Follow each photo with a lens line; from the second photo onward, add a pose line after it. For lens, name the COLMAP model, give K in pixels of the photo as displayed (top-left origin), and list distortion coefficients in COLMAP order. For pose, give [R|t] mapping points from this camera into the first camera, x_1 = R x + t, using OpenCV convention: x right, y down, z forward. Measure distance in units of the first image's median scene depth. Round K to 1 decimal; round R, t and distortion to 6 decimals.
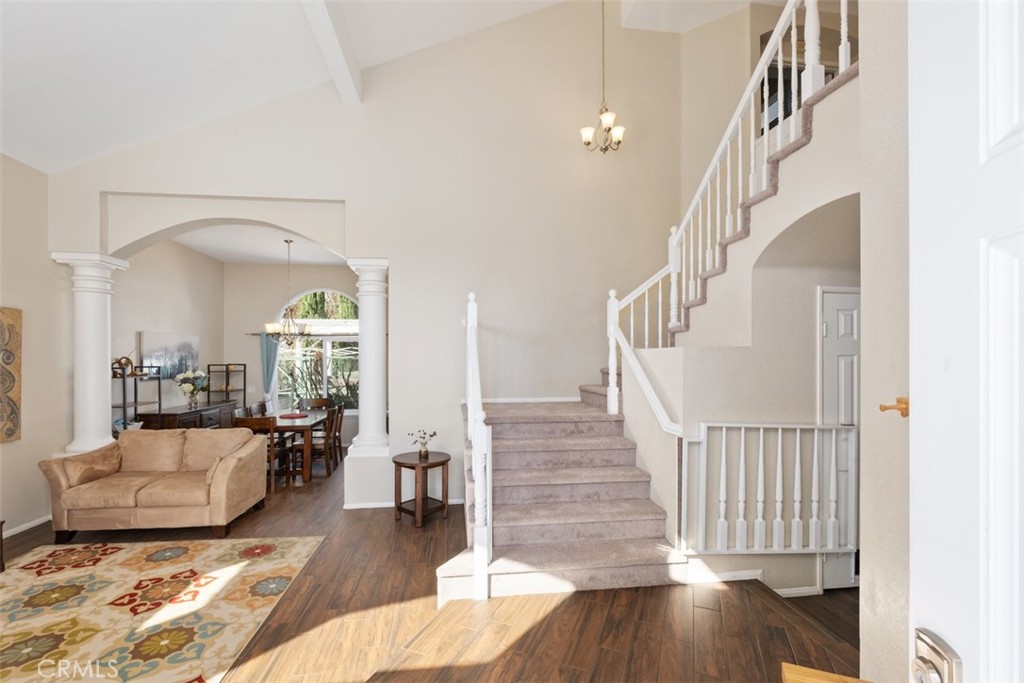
lens RADIAL K [[448.6, 0, 505.4], [0, 448.6, 360.6], [0, 0, 1]] dist [-0.004214, -0.000228]
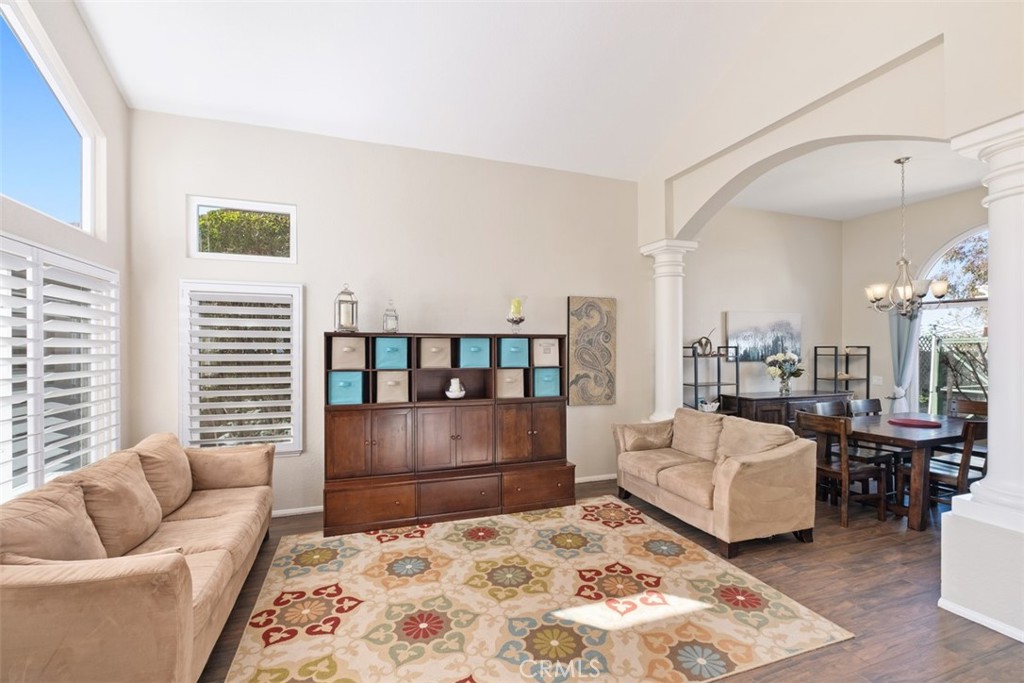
lens RADIAL K [[448.6, 0, 512.3], [0, 448.6, 349.9], [0, 0, 1]] dist [-0.004214, -0.000228]
pose [[0.222764, 0.003897, -0.974865, 0.058984], [-0.002597, 0.999991, 0.003404, 0.024399], [0.974869, 0.001773, 0.222772, 0.450706]]
